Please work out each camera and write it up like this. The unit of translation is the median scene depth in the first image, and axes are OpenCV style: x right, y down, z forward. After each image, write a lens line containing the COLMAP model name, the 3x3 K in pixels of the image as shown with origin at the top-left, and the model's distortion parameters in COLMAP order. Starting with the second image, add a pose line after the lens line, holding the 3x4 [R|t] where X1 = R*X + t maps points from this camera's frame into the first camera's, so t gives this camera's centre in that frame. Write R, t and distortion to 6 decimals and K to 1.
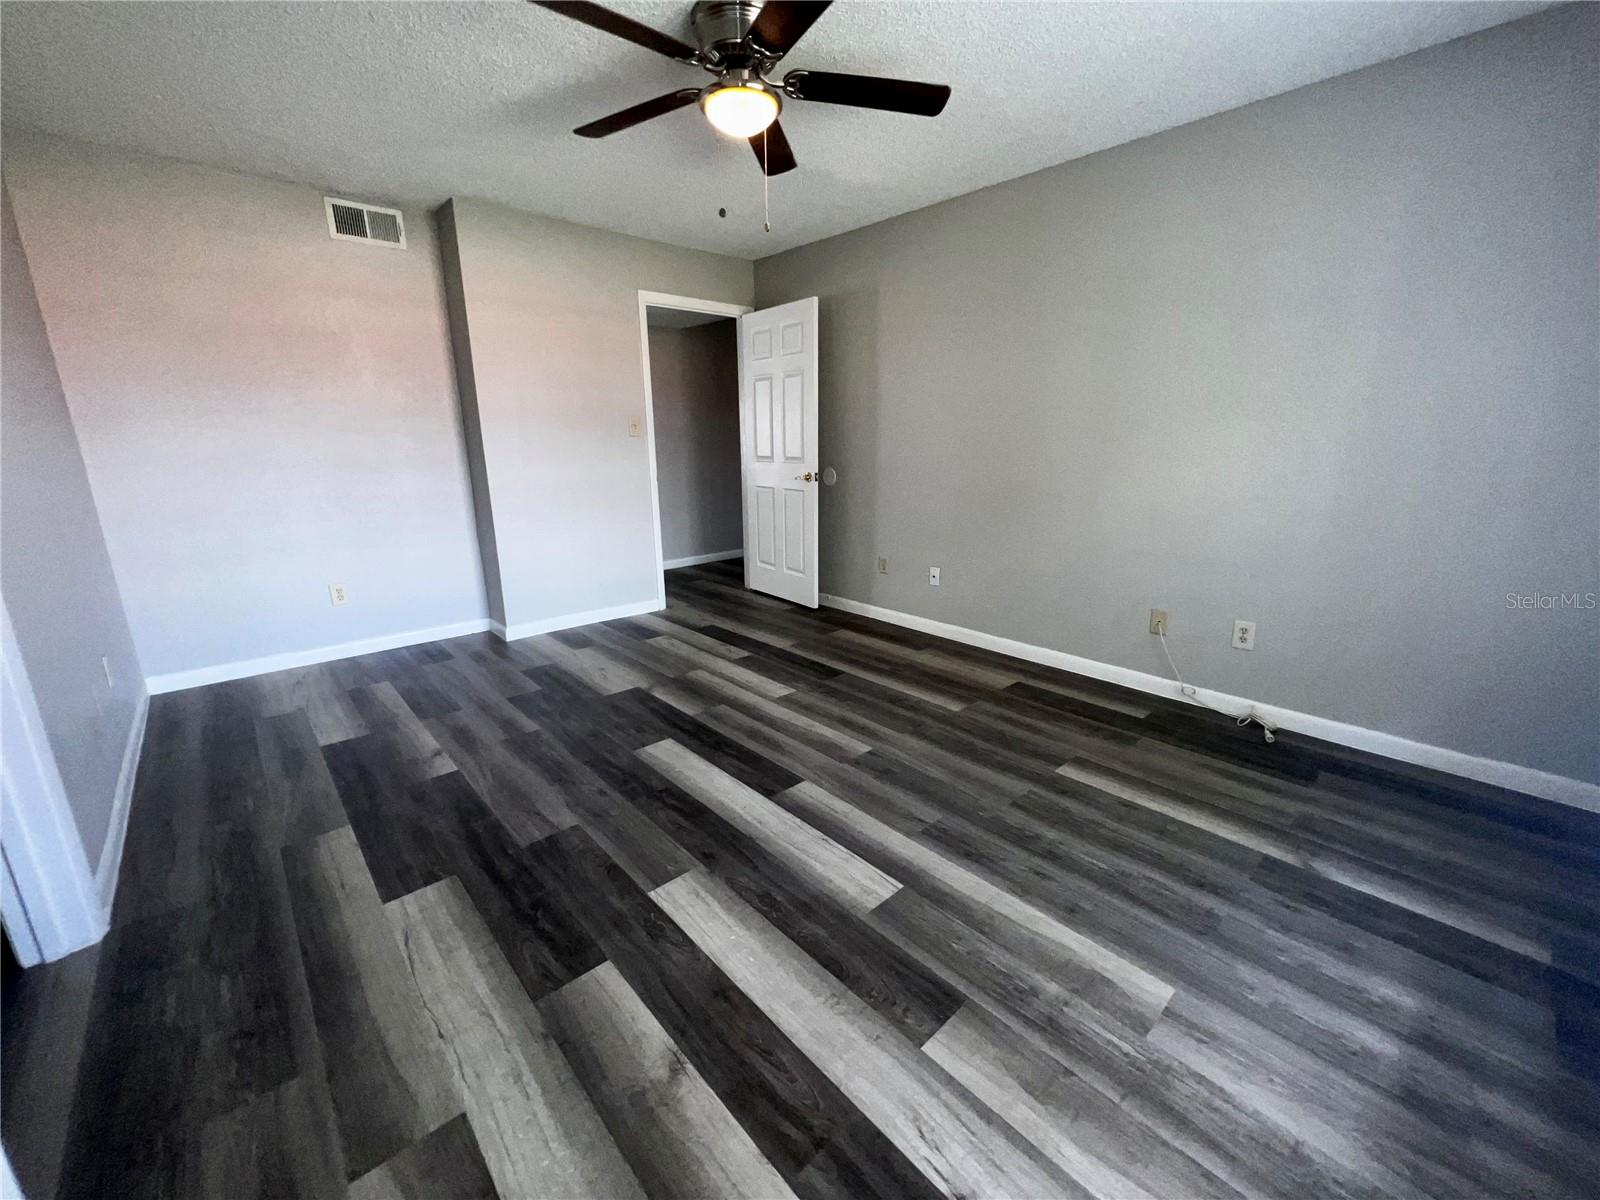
lens RADIAL K [[641.9, 0, 797.3], [0, 641.9, 598.6], [0, 0, 1]] dist [-0.003619, 0.000192]
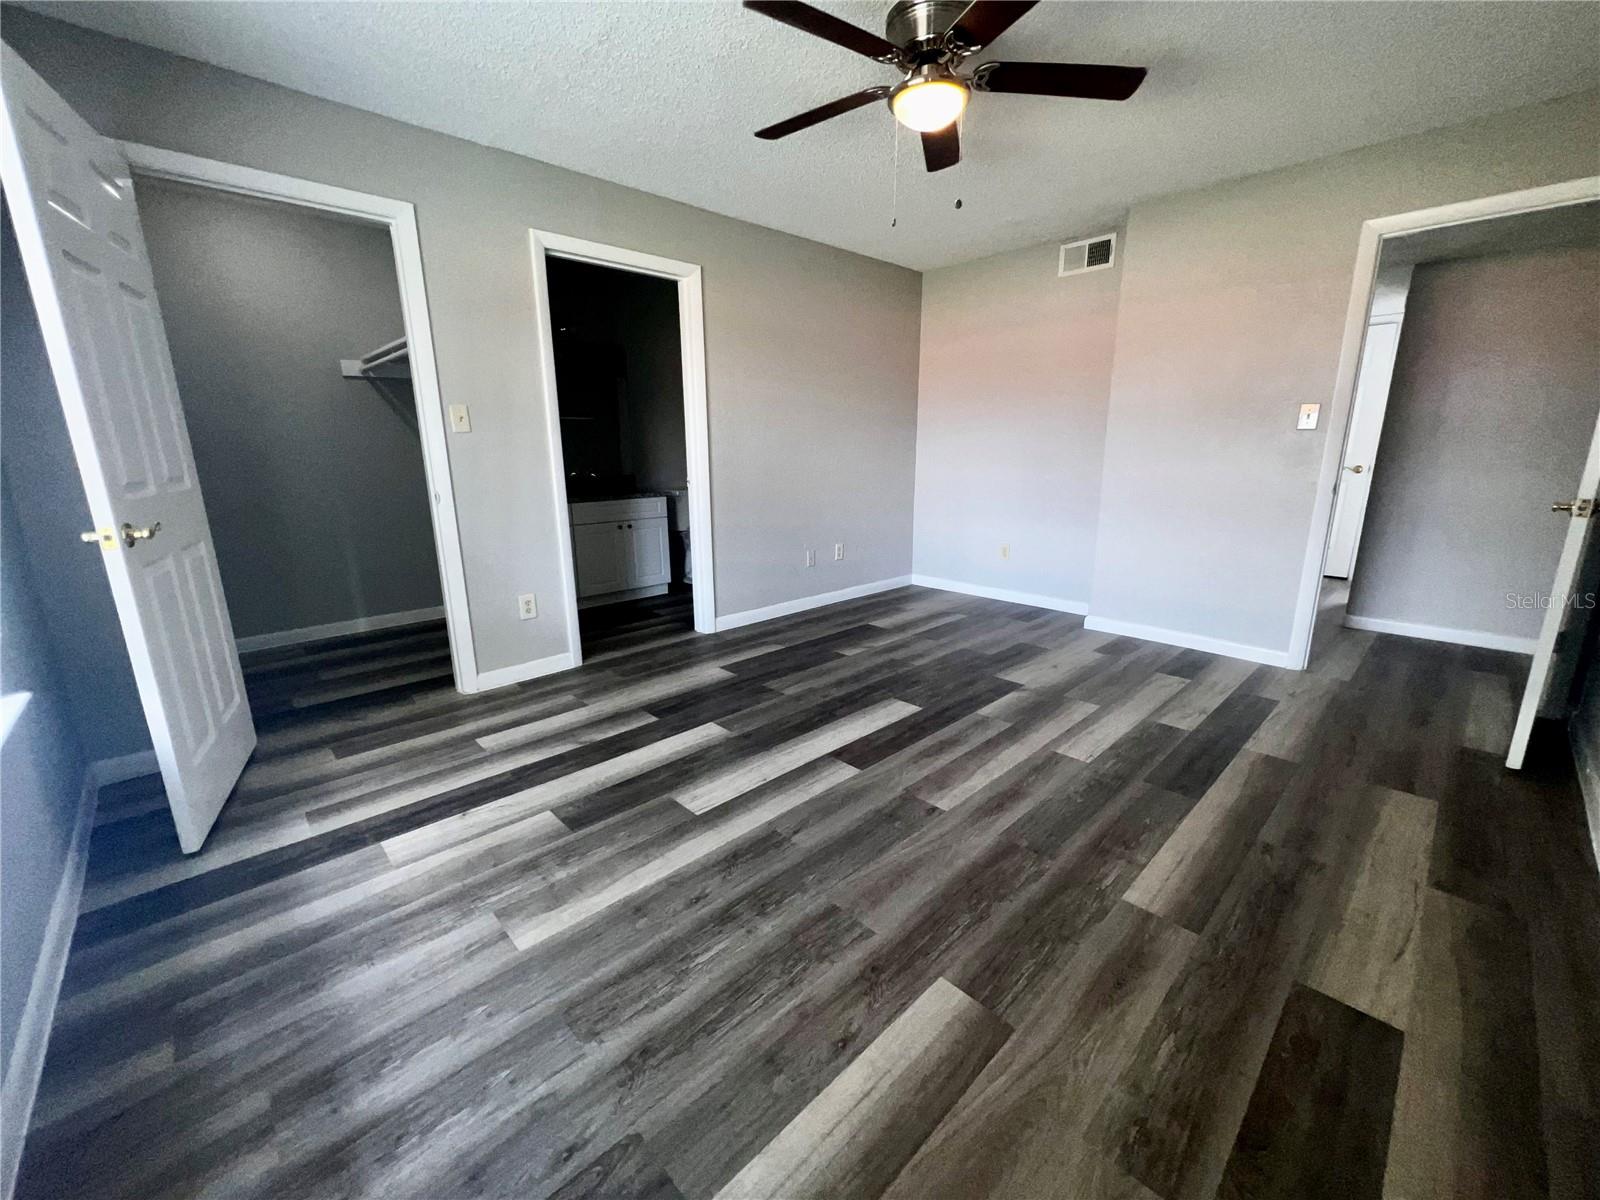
lens RADIAL K [[641.9, 0, 797.3], [0, 641.9, 598.6], [0, 0, 1]] dist [-0.003619, 0.000192]
pose [[0.024430, 0.237269, -0.971137, 0.939409], [-0.240983, 0.944178, 0.224621, -0.175338], [0.970222, 0.228540, 0.080244, 0.776174]]
